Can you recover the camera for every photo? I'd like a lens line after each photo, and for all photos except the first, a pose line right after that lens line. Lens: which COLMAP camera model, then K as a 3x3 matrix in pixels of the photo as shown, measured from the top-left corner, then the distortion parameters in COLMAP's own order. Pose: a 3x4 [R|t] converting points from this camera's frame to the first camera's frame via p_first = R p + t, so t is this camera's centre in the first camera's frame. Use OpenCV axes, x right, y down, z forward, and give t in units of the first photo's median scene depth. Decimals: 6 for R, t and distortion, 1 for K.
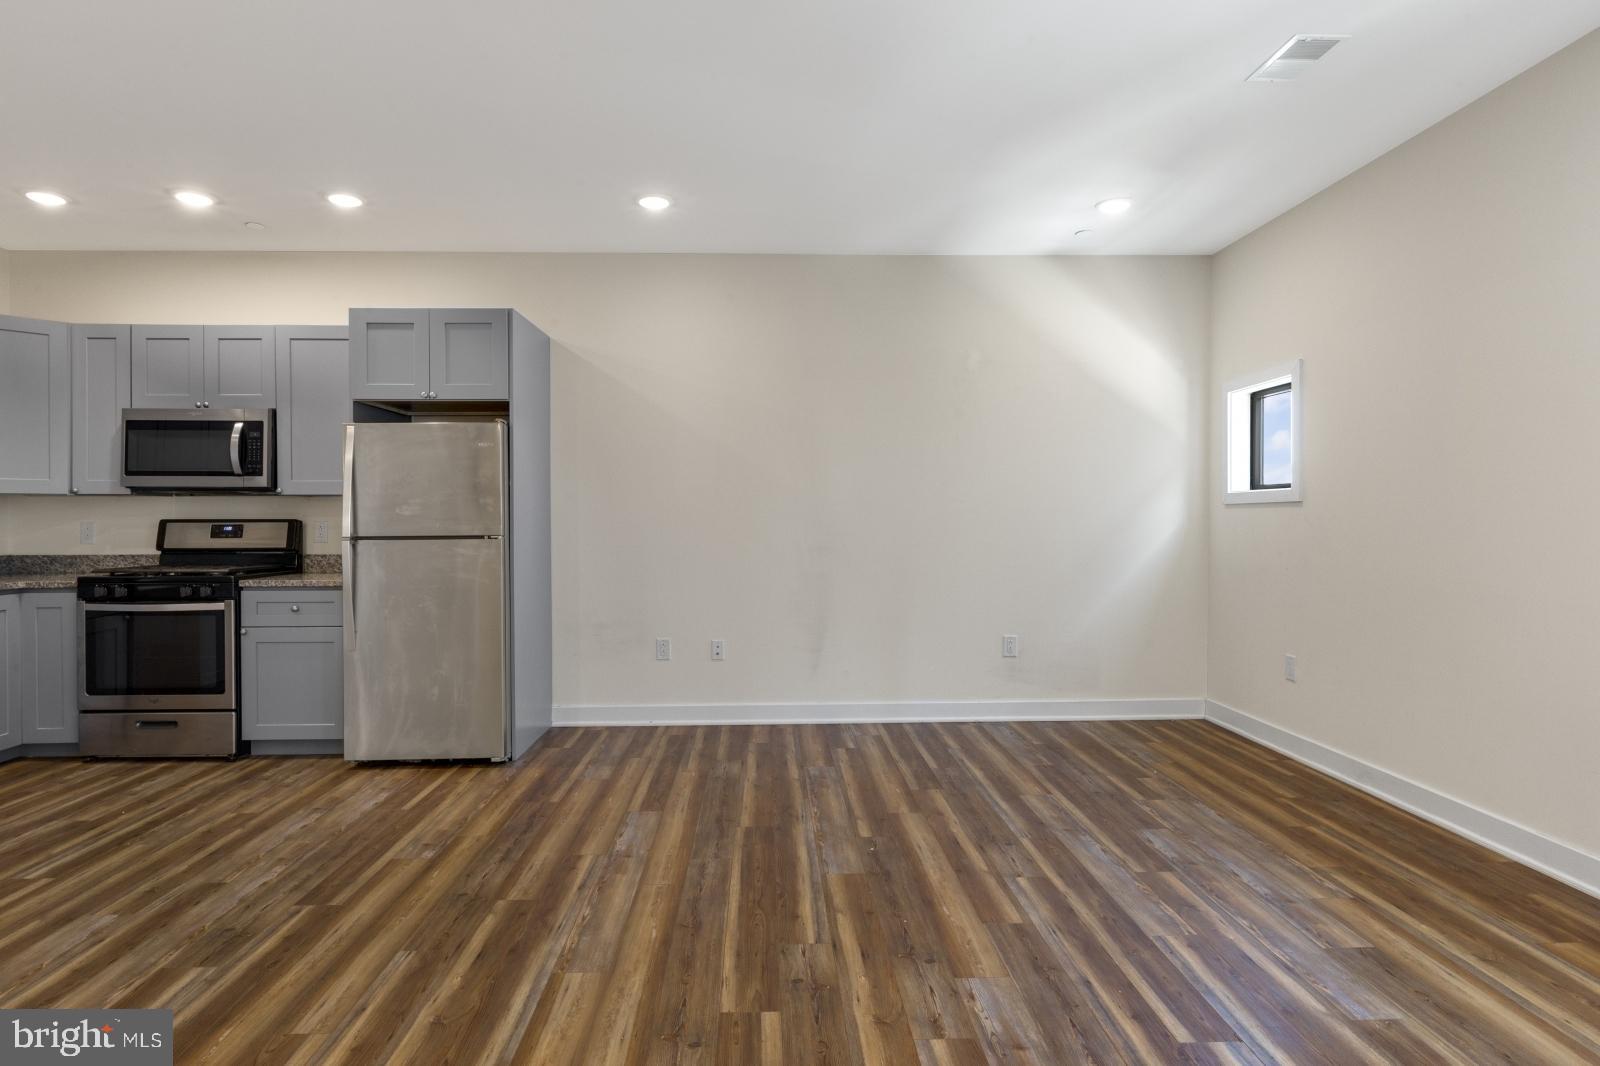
lens RADIAL K [[843.4, 0, 789.3], [0, 843.4, 520.2], [0, 0, 1]] dist [0.000100, -0.000391]
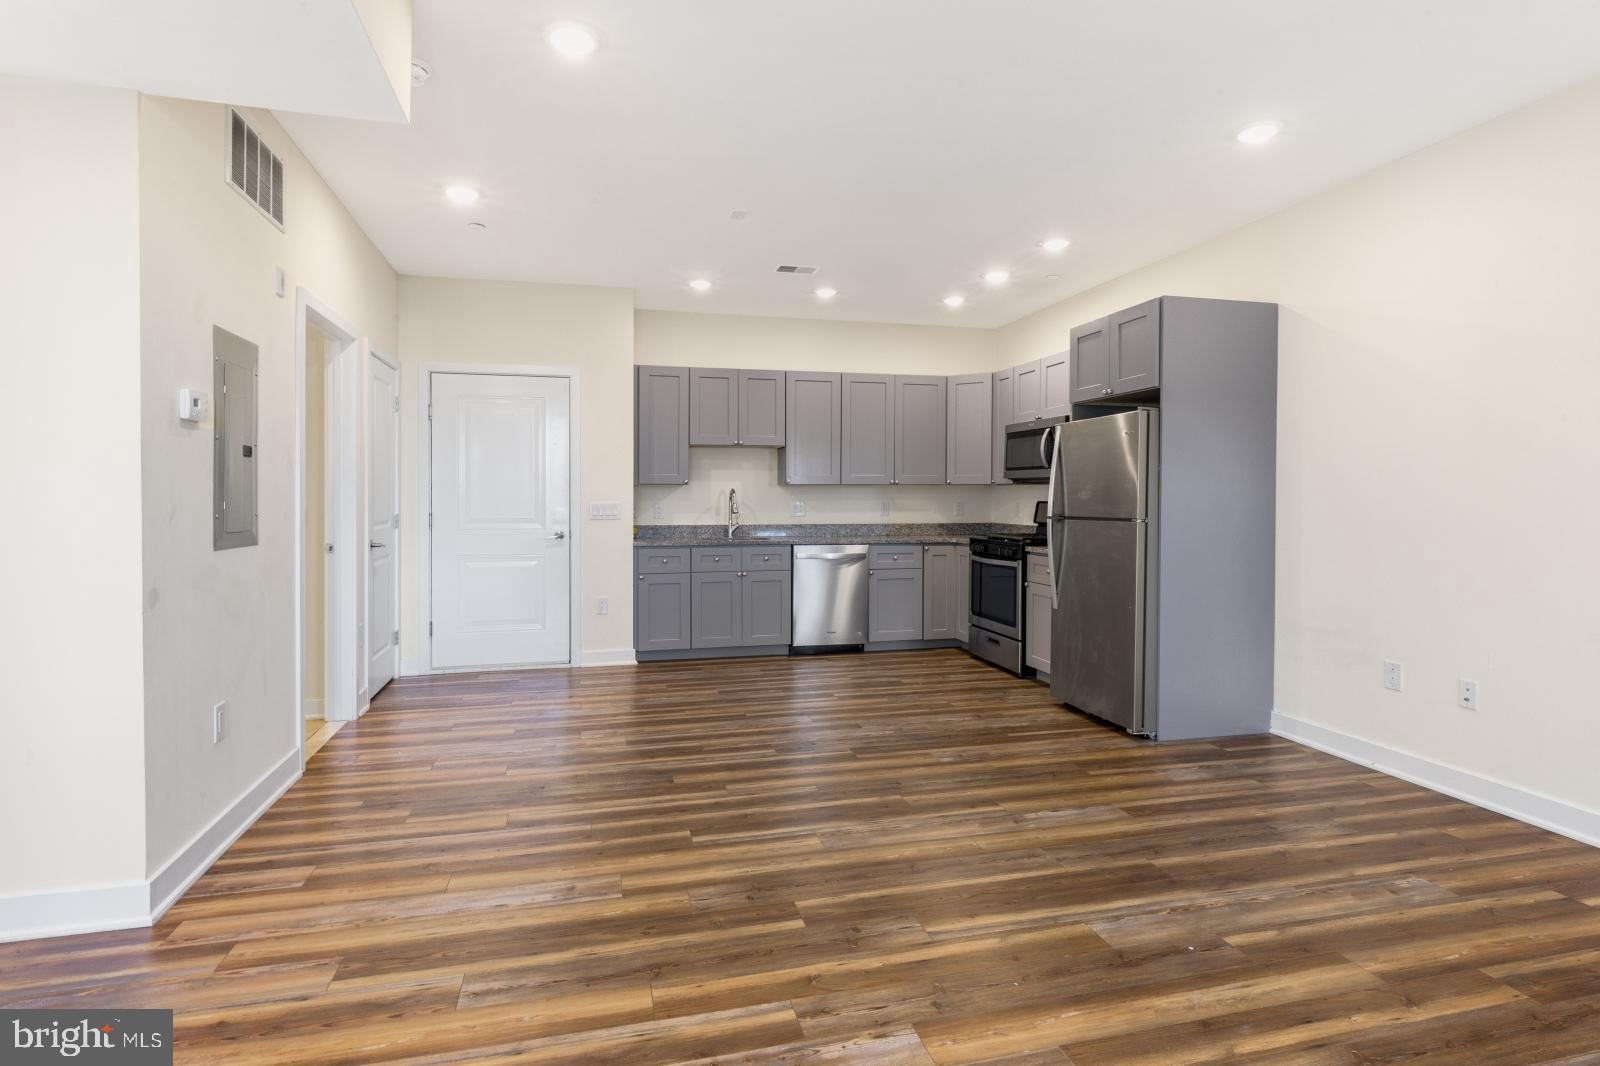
lens RADIAL K [[791.7, 0, 793.5], [0, 791.7, 506.5], [0, 0, 1]] dist [-0.001678, -0.000768]
pose [[0.214322, 0.014579, -0.976654, 0.674112], [-0.011213, 0.999859, 0.012465, -0.005835], [0.976699, 0.008280, 0.214456, 0.482794]]
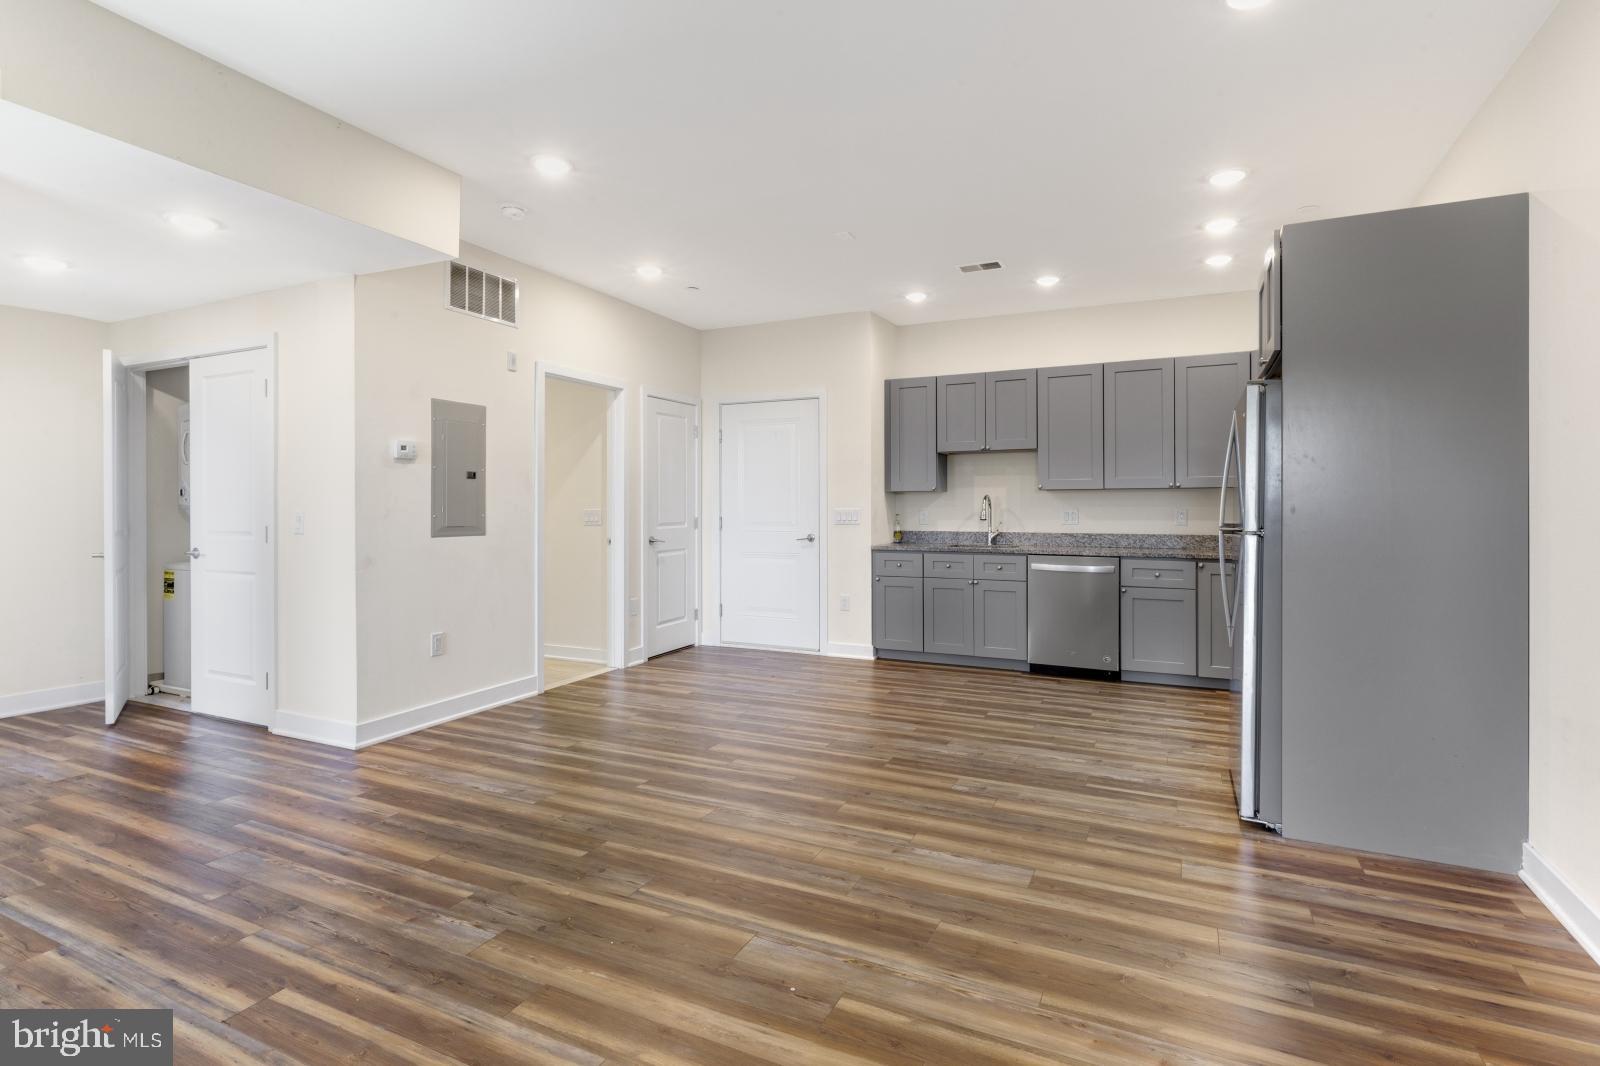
lens RADIAL K [[795.3, 0, 791.8], [0, 795.3, 503.5], [0, 0, 1]] dist [-0.000483, -0.000888]
pose [[-0.462809, 0.002728, -0.886454, 0.649721], [-0.005579, 0.999966, 0.005990, -0.011881], [0.886441, 0.007718, -0.462778, 1.247616]]
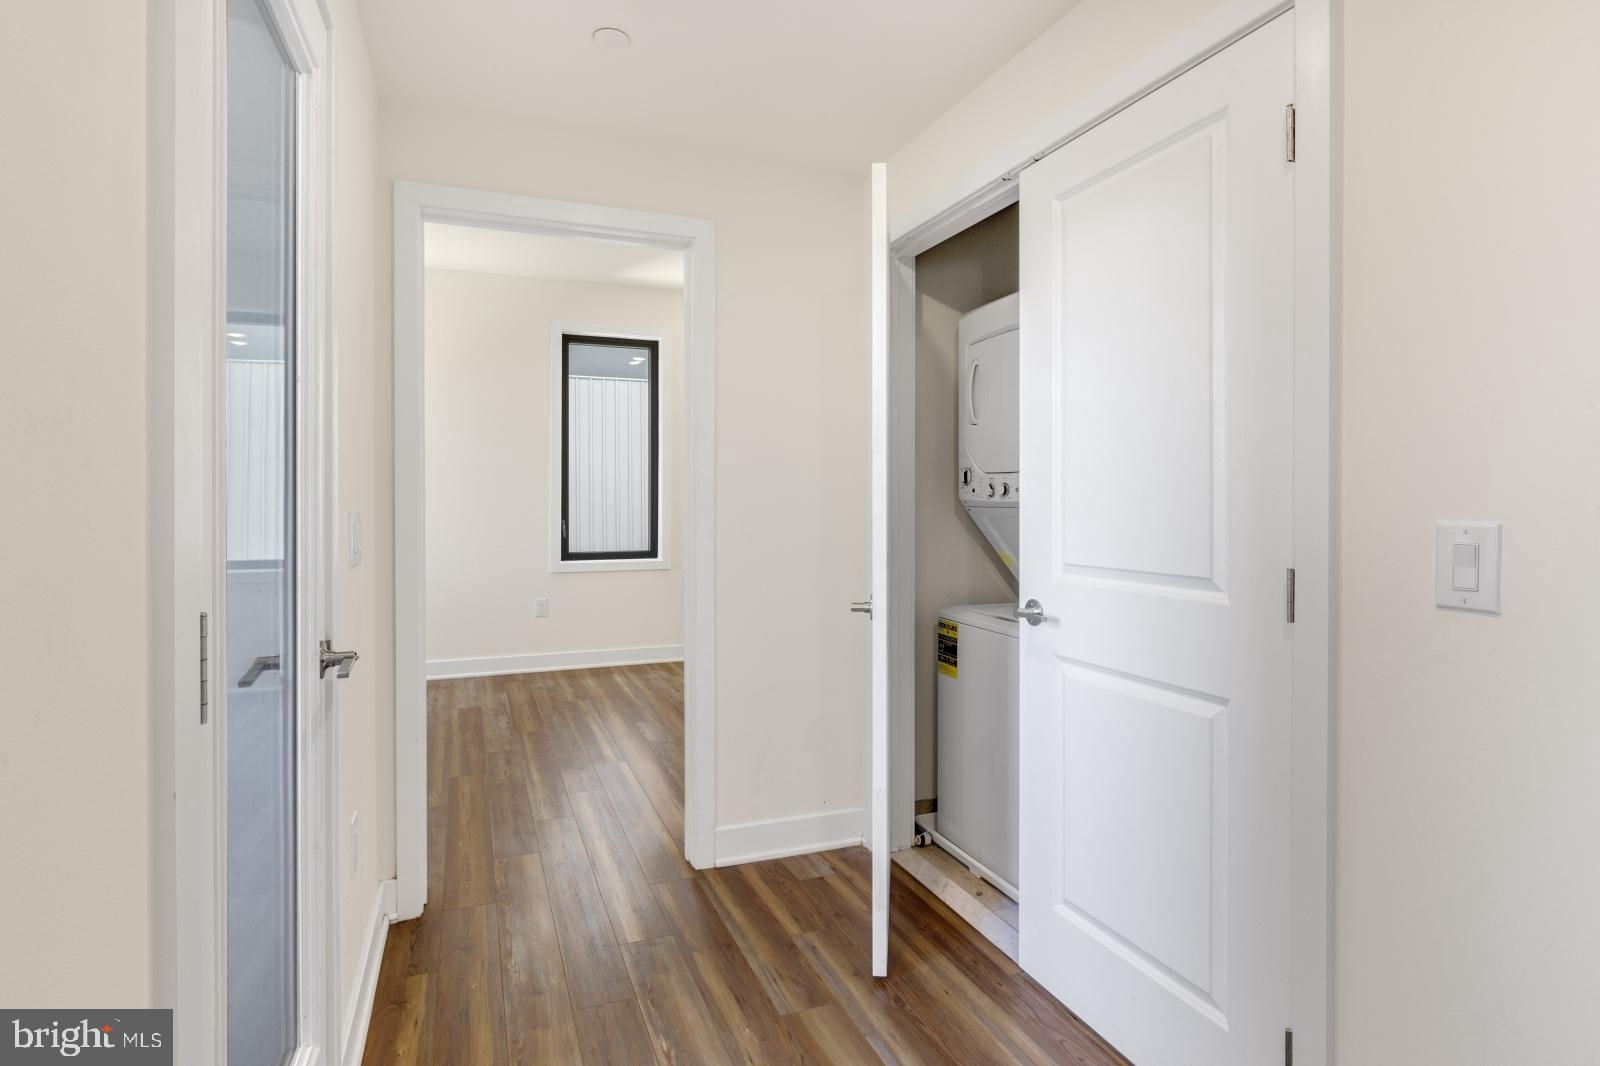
lens RADIAL K [[795.3, 0, 791.8], [0, 795.3, 503.5], [0, 0, 1]] dist [-0.000483, -0.000888]
pose [[-0.938377, 0.003203, -0.345600, 0.267209], [-0.001379, 0.999914, 0.013009, -0.000284], [0.345612, 0.012684, -0.938292, 0.144215]]
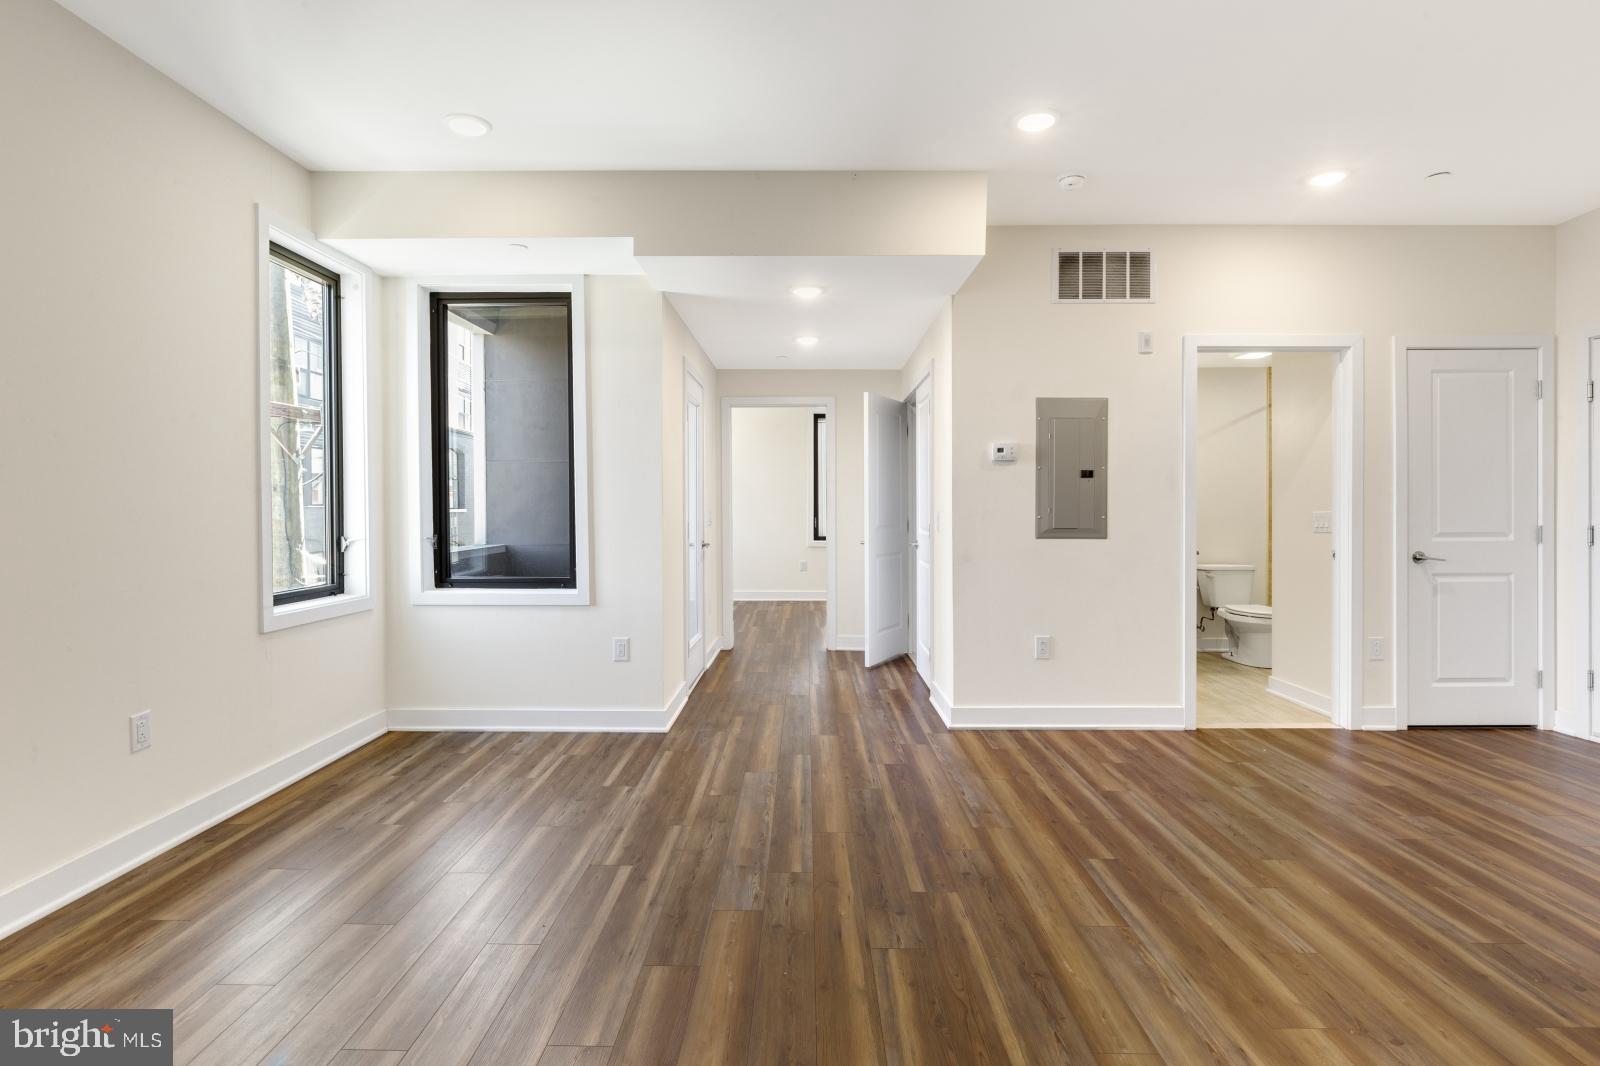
lens RADIAL K [[791.7, 0, 793.5], [0, 791.7, 506.5], [0, 0, 1]] dist [-0.001678, -0.000768]
pose [[-0.998842, 0.003920, 0.047956, 0.069832], [0.004296, 0.999961, 0.007751, -0.008588], [-0.047924, 0.007948, -0.998819, 1.430201]]
